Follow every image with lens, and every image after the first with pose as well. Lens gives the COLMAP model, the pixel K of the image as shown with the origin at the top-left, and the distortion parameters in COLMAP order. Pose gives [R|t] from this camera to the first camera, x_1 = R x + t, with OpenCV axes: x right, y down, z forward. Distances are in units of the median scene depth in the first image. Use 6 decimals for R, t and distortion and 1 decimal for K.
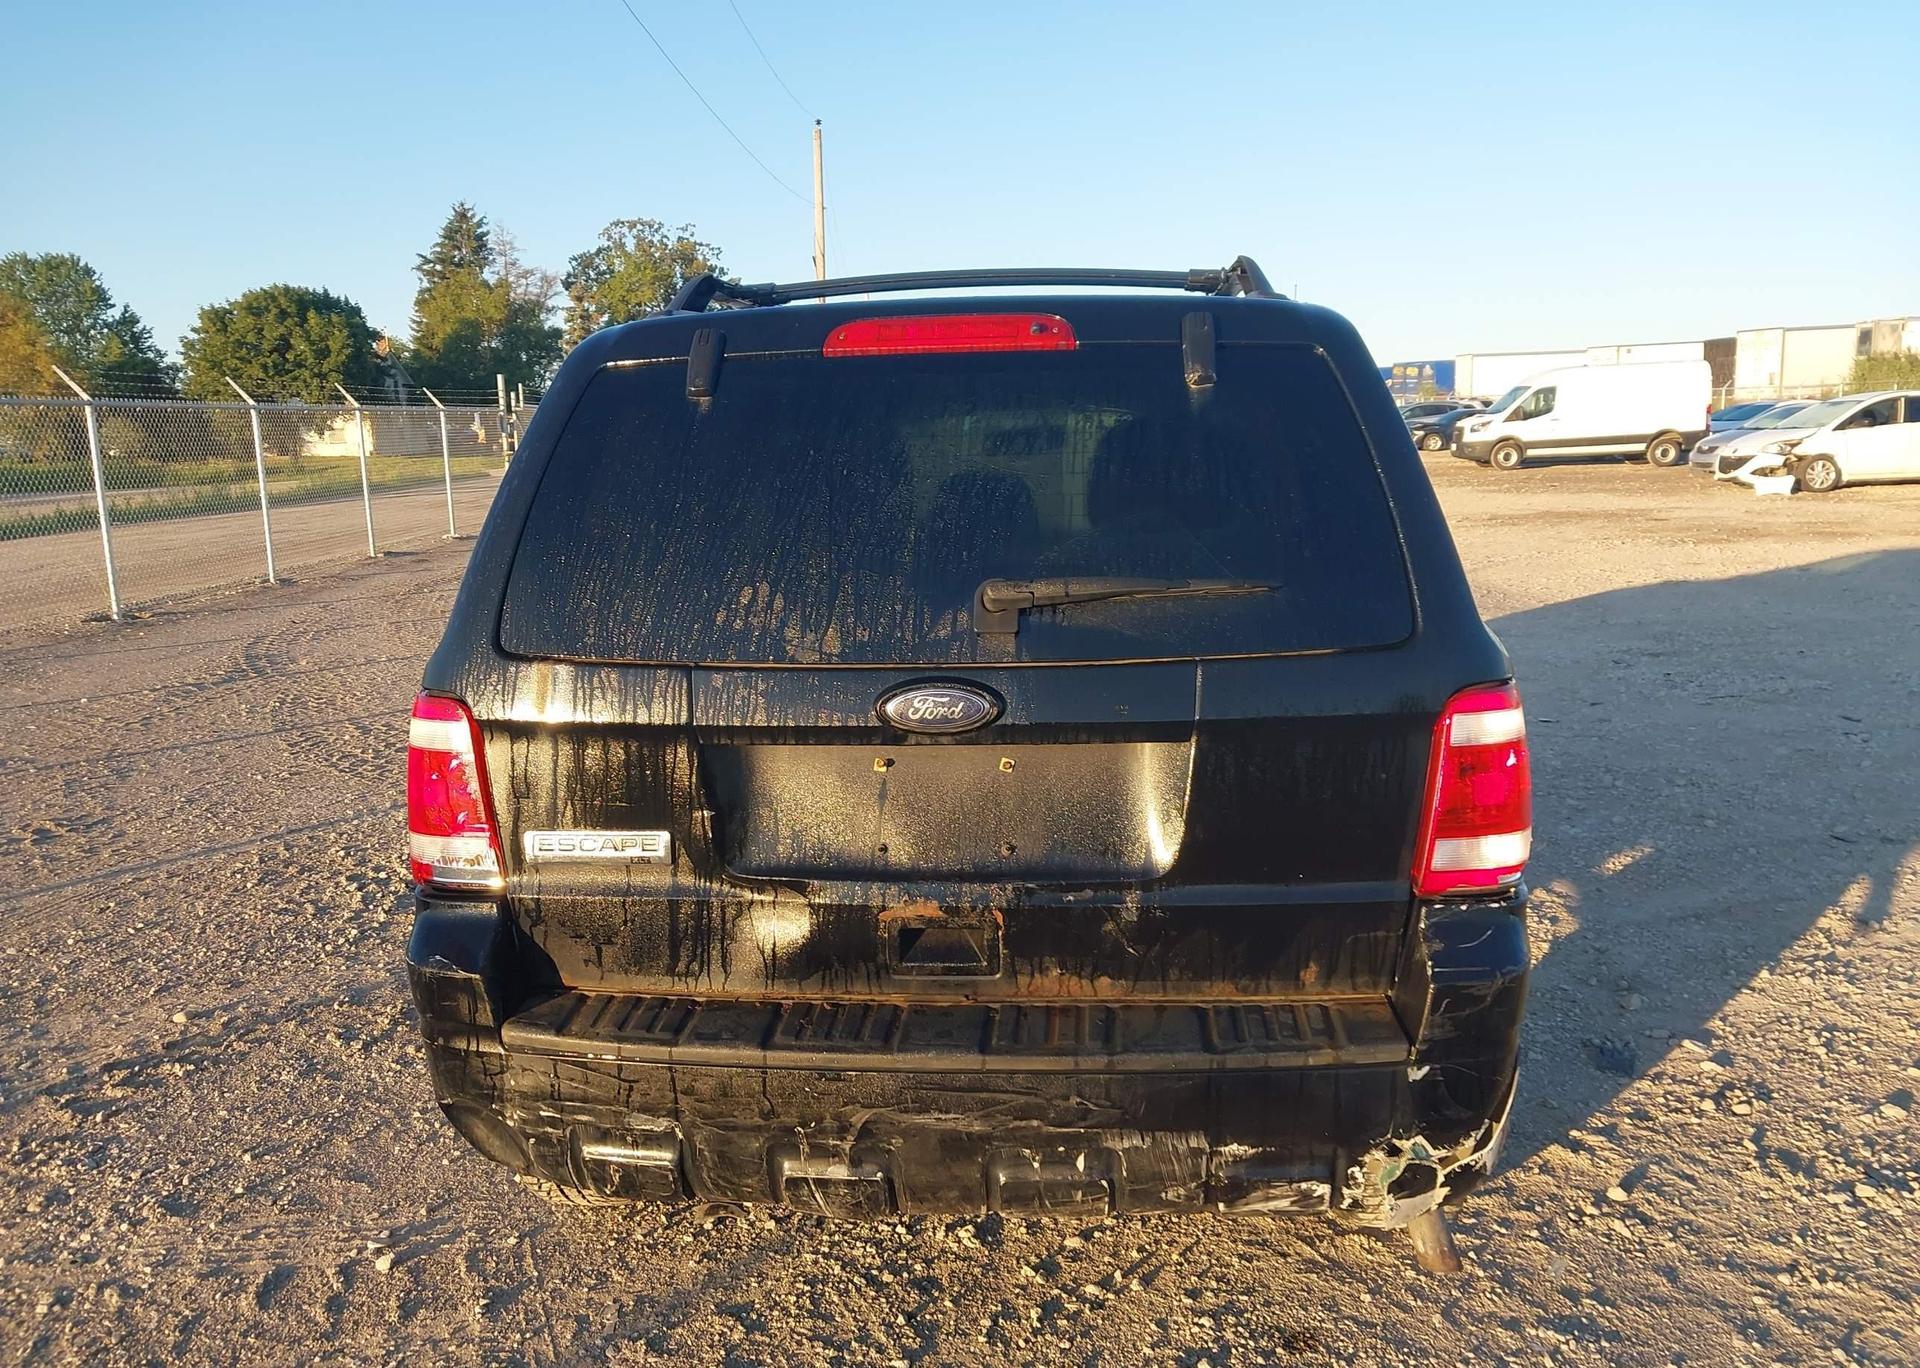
lens RADIAL K [[1522.3, 0, 951.6], [0, 1522.3, 704.4], [0, 0, 1]] dist [0.009408, -0.006781]
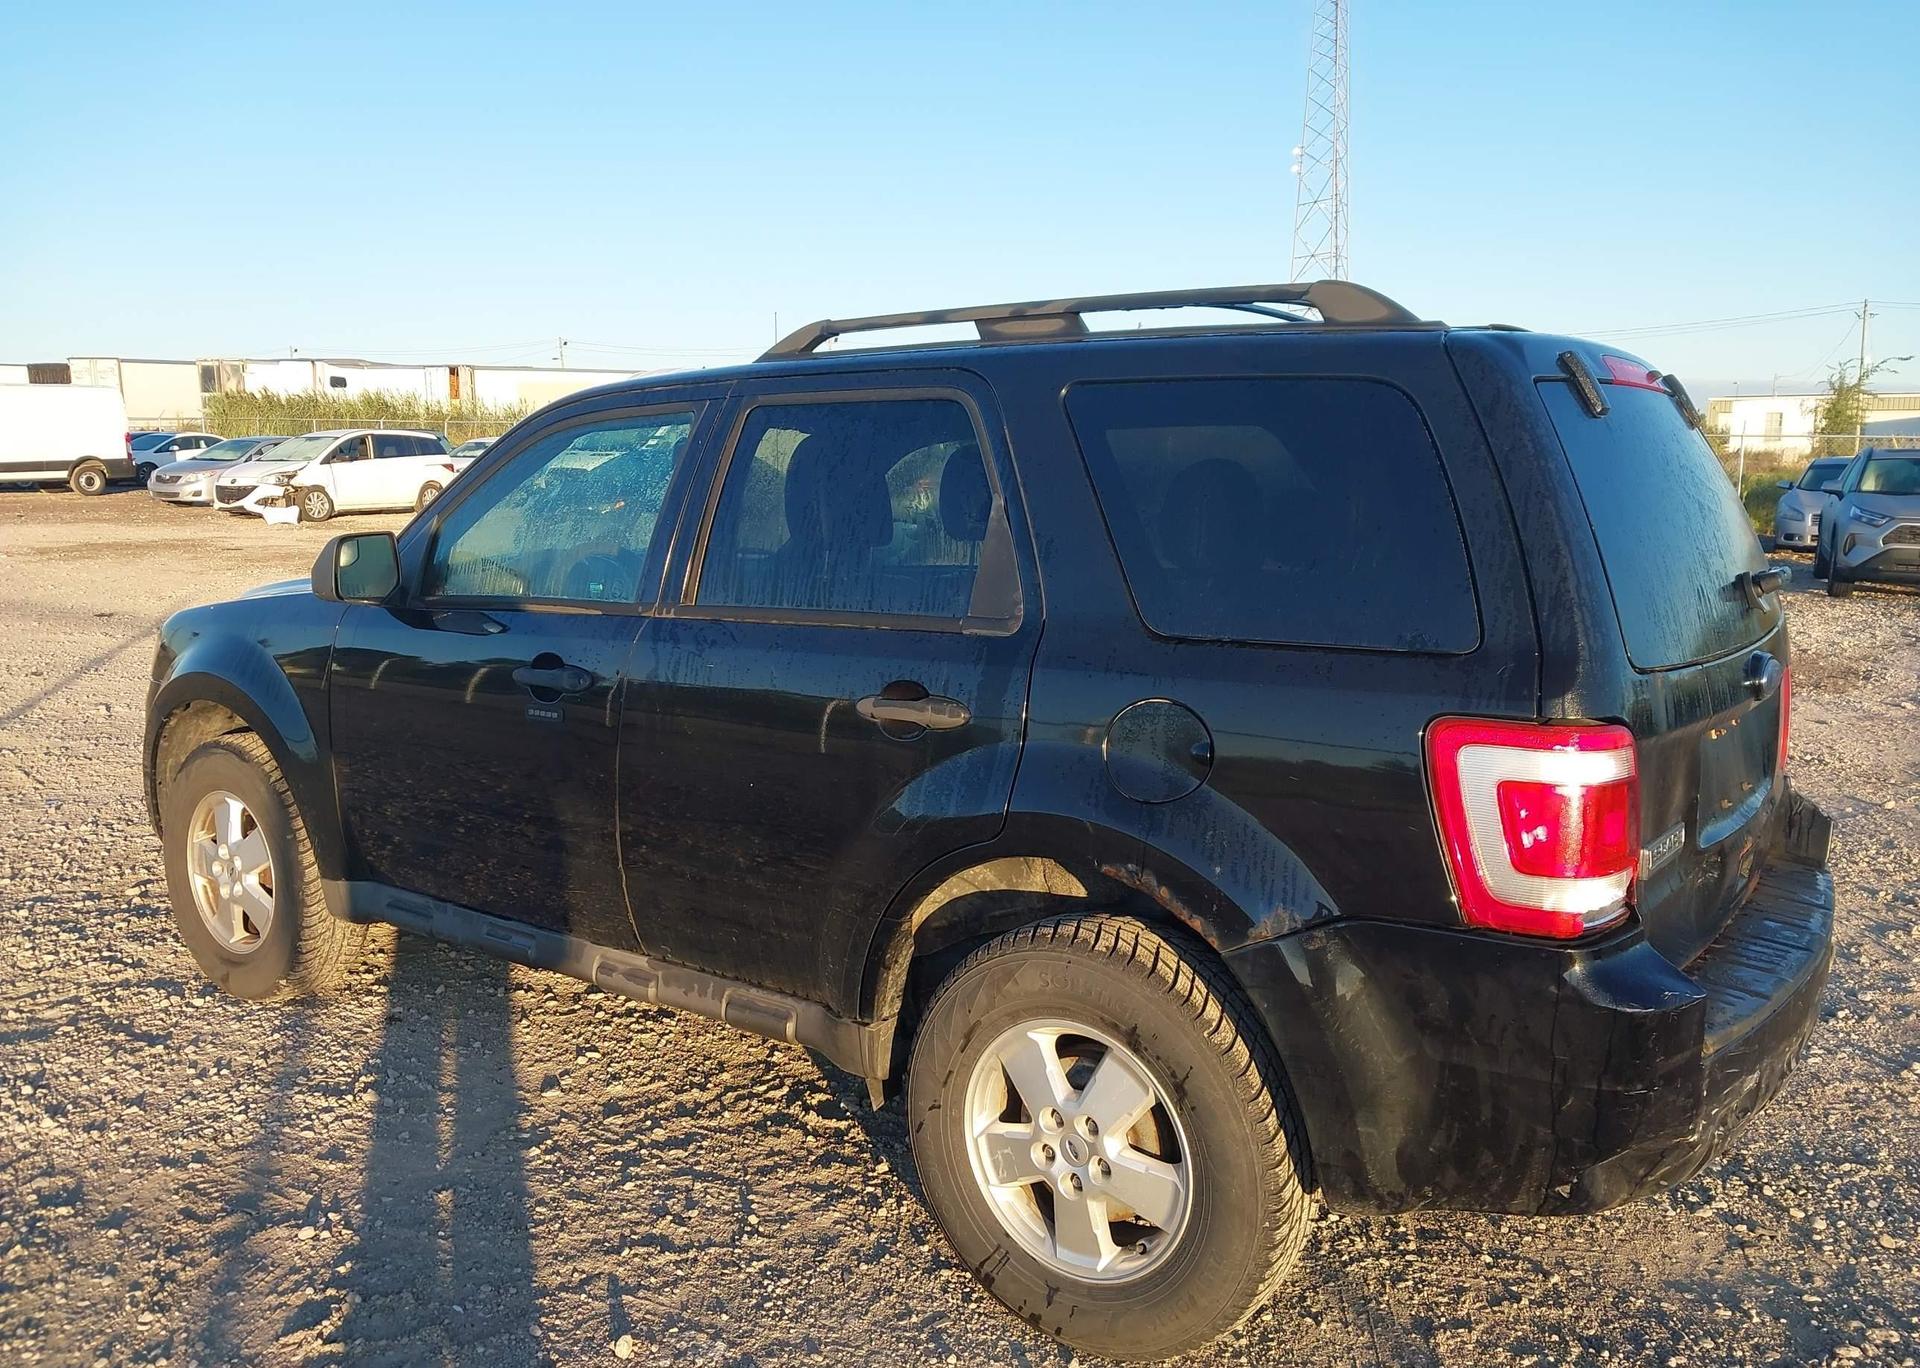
lens RADIAL K [[1522.3, 0, 951.6], [0, 1522.3, 704.5], [0, 0, 1]] dist [0.009408, -0.006781]
pose [[0.512394, -0.107618, 0.851980, -0.101201], [0.124623, 0.990932, 0.050219, -0.008720], [-0.849660, 0.080444, 0.521160, 0.065818]]
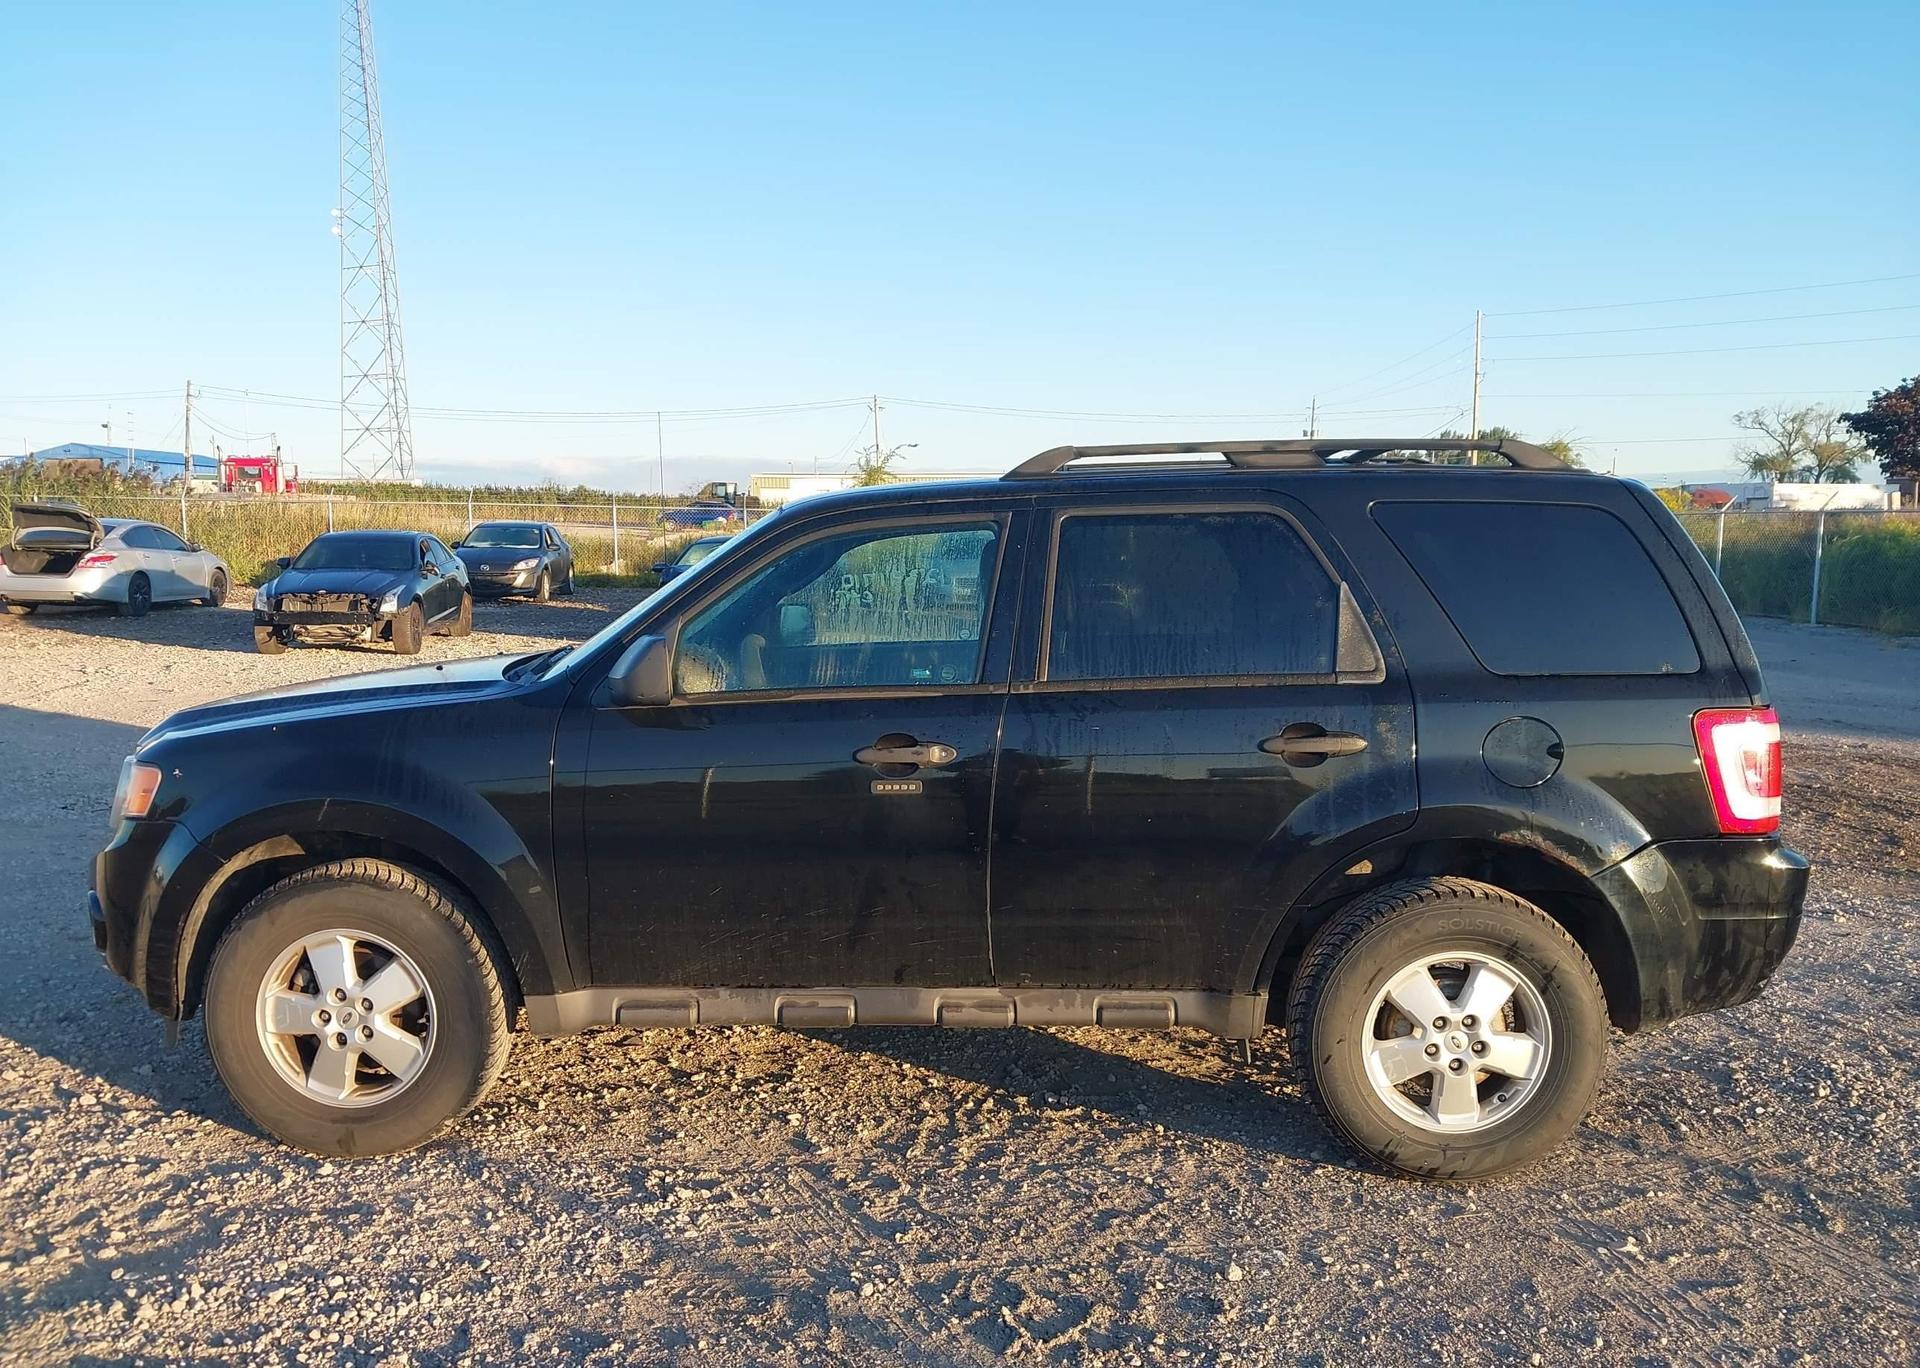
lens RADIAL K [[1522.3, 0, 956.7], [0, 1522.3, 697.9], [0, 0, 1]] dist [0.009408, -0.006781]
pose [[-0.074263, -0.082836, 0.993792, -0.146404], [0.166234, 0.981573, 0.094239, -0.024913], [-0.983286, 0.172201, -0.059124, 0.154821]]
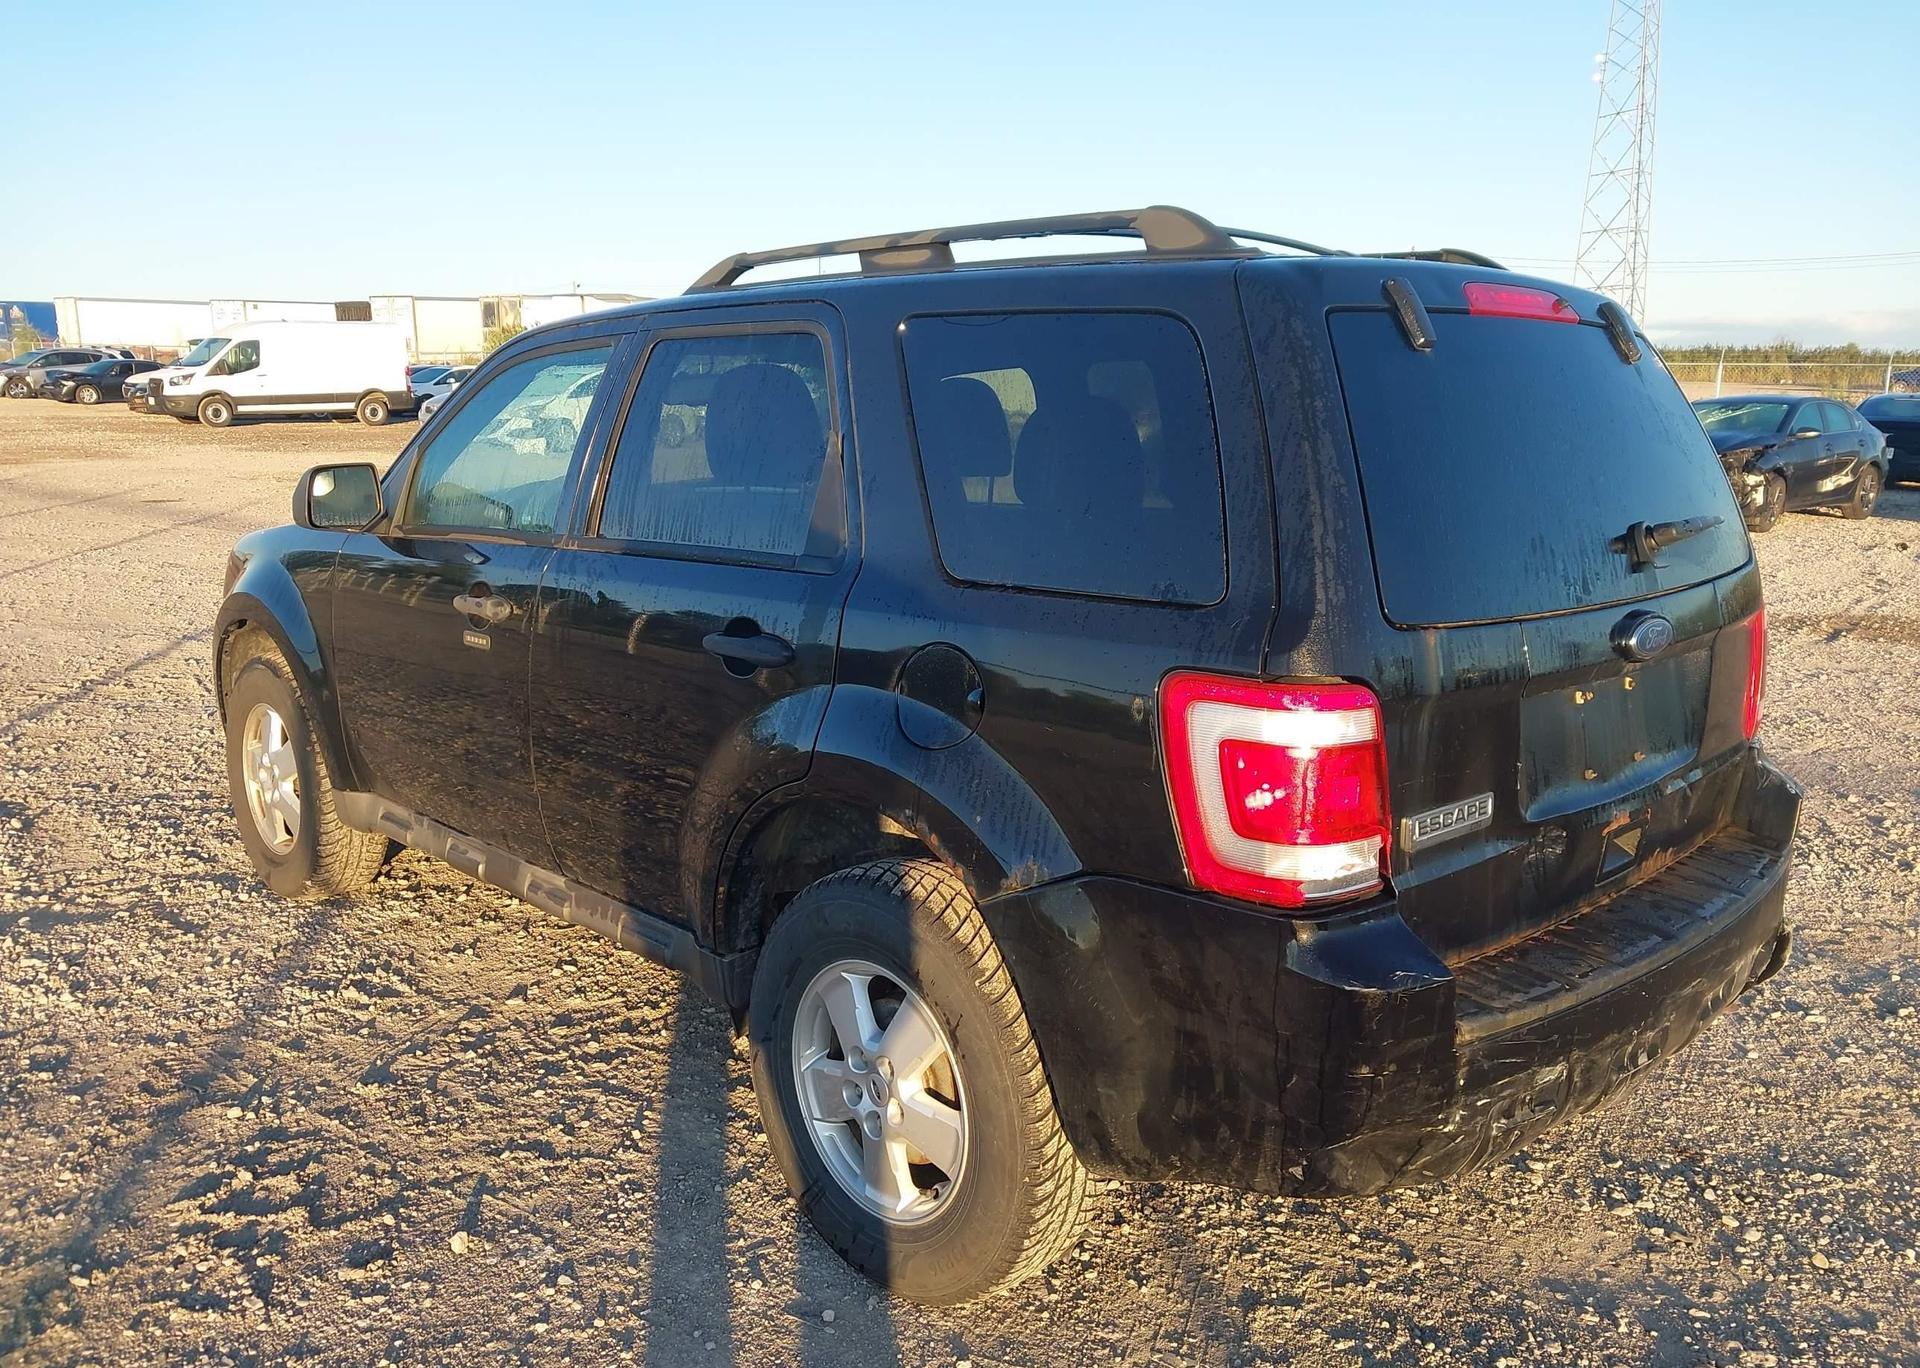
lens RADIAL K [[1522.3, 0, 945.7], [0, 1522.3, 705.2], [0, 0, 1]] dist [0.009408, -0.006781]
pose [[0.651100, -0.123718, 0.748840, -0.085131], [0.103395, 0.991886, 0.073973, -0.006008], [-0.751916, 0.029263, 0.658609, 0.045132]]
